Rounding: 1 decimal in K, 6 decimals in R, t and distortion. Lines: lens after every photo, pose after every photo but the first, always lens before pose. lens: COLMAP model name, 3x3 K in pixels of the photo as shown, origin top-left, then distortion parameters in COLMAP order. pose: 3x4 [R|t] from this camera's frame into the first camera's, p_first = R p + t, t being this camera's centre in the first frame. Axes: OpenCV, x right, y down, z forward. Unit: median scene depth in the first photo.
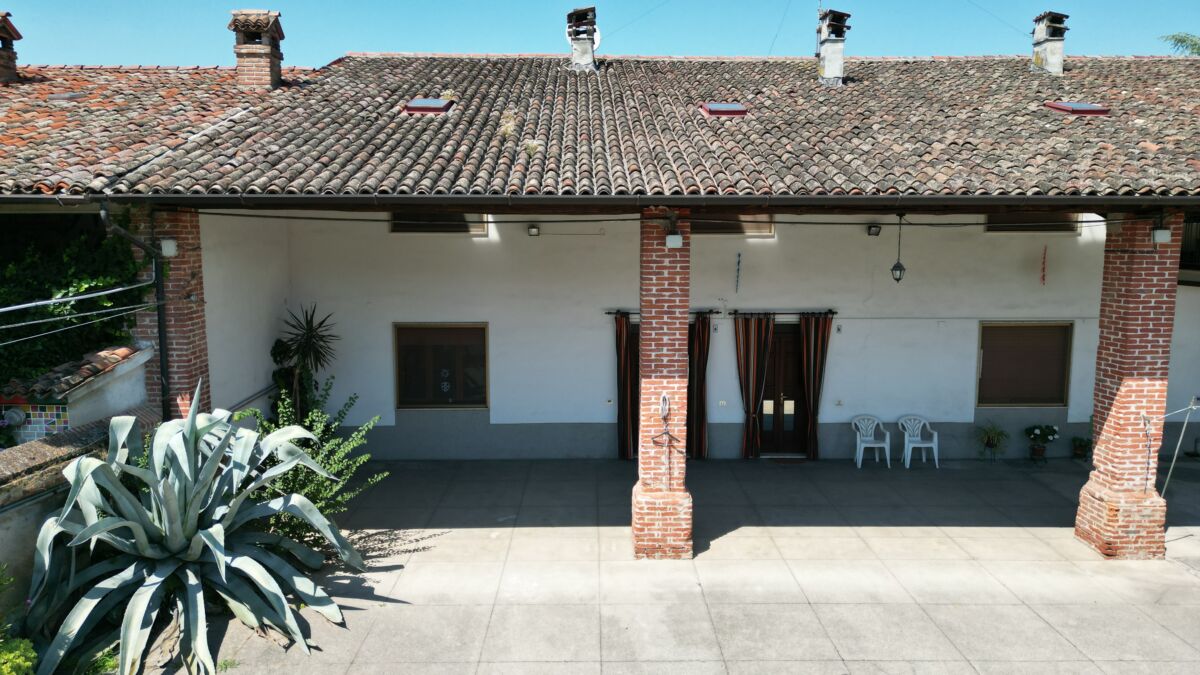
lens RADIAL K [[704.9, 0, 595.7], [0, 704.9, 333.0], [0, 0, 1]] dist [0.043284, -0.025339]
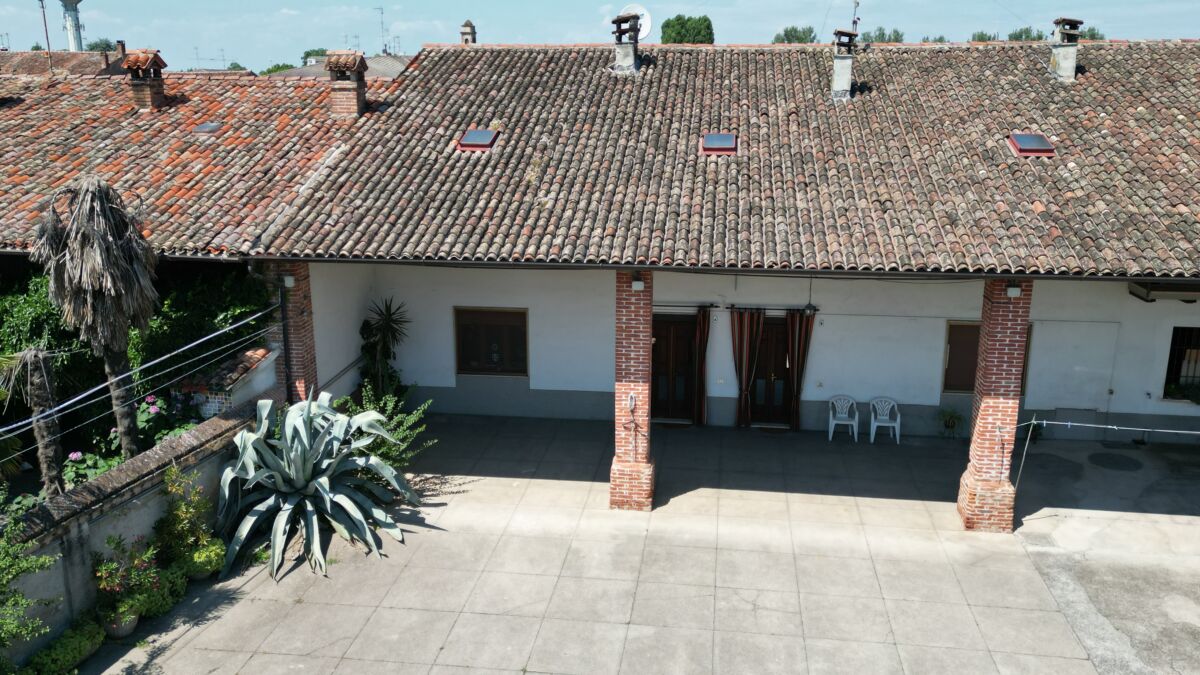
lens RADIAL K [[704.9, 0, 595.7], [0, 704.9, 333.0], [0, 0, 1]] dist [0.043284, -0.025339]
pose [[0.993060, 0.032591, -0.113007, 0.181216], [-0.021555, 0.994998, 0.097540, -0.164565], [0.115620, -0.094427, 0.988795, -0.353780]]
